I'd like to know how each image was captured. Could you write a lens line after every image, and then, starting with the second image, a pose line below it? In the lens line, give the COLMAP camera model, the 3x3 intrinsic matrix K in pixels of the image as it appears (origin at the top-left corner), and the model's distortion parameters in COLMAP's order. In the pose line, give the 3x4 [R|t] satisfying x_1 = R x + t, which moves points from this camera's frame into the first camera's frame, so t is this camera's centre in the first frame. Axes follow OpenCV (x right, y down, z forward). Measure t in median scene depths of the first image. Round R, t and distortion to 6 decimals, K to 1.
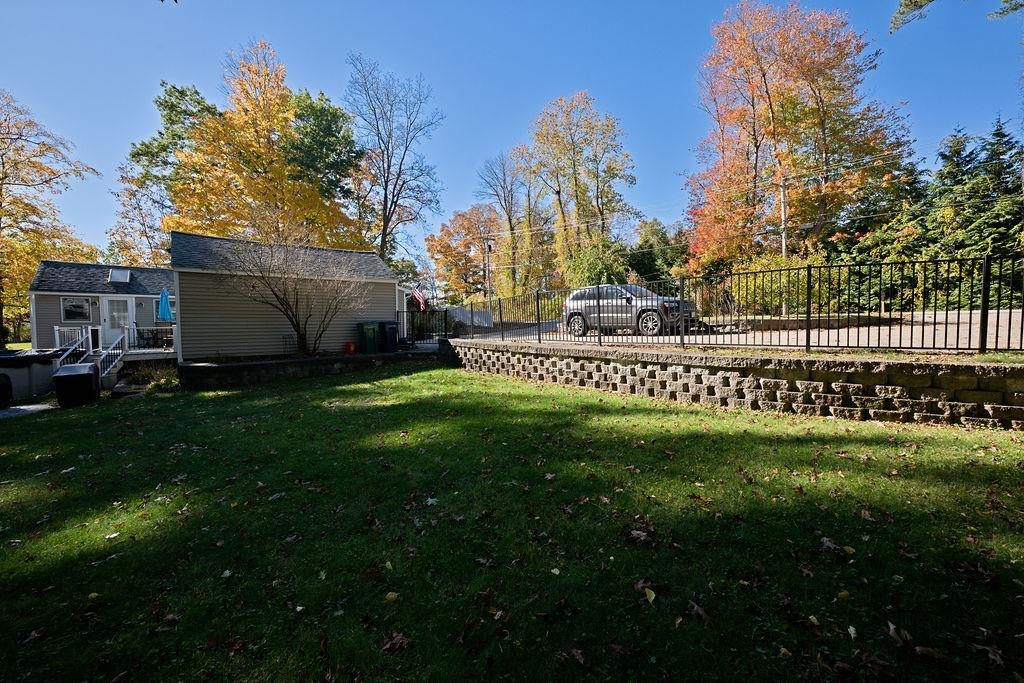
lens RADIAL K [[406.4, 0, 512.0], [0, 406.4, 341.5], [0, 0, 1]] dist [-0.000578, 0.000137]
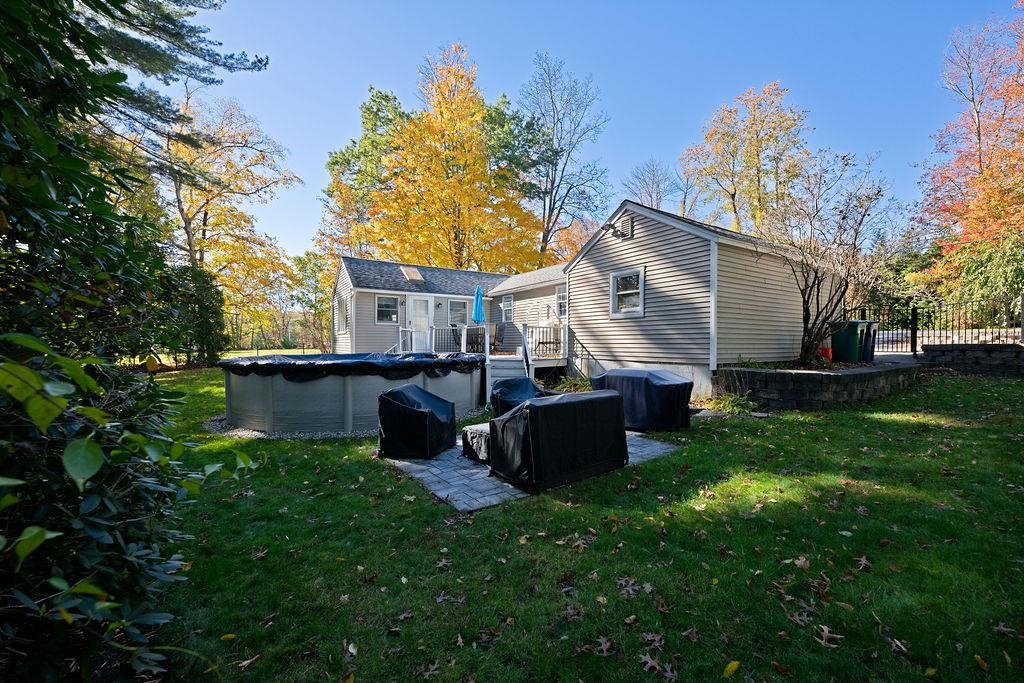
lens RADIAL K [[406.4, 0, 512.0], [0, 406.4, 341.5], [0, 0, 1]] dist [-0.000578, 0.000137]
pose [[0.993327, 0.011148, -0.114796, -0.372814], [-0.016932, 0.998629, -0.049530, 0.015048], [0.114086, 0.051143, 0.992154, 0.090694]]
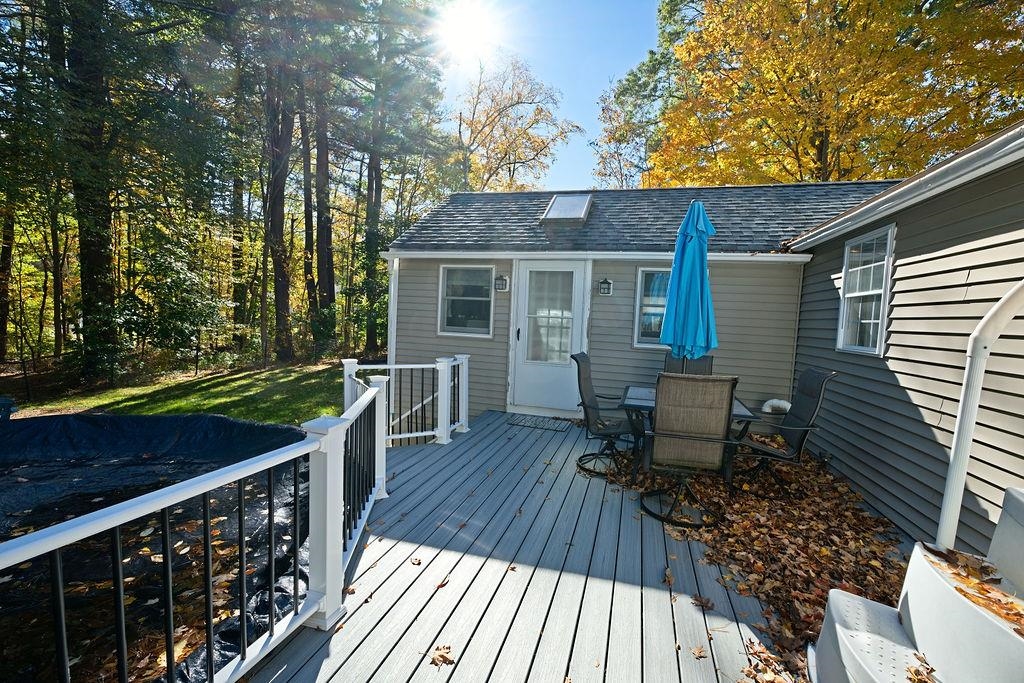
lens RADIAL K [[406.4, 0, 512.0], [0, 406.4, 341.5], [0, 0, 1]] dist [-0.000578, 0.000137]
pose [[0.570476, 0.088041, -0.816582, -0.400266], [-0.086092, 0.995171, 0.047150, -0.032842], [0.816790, 0.043403, 0.575300, 0.439109]]
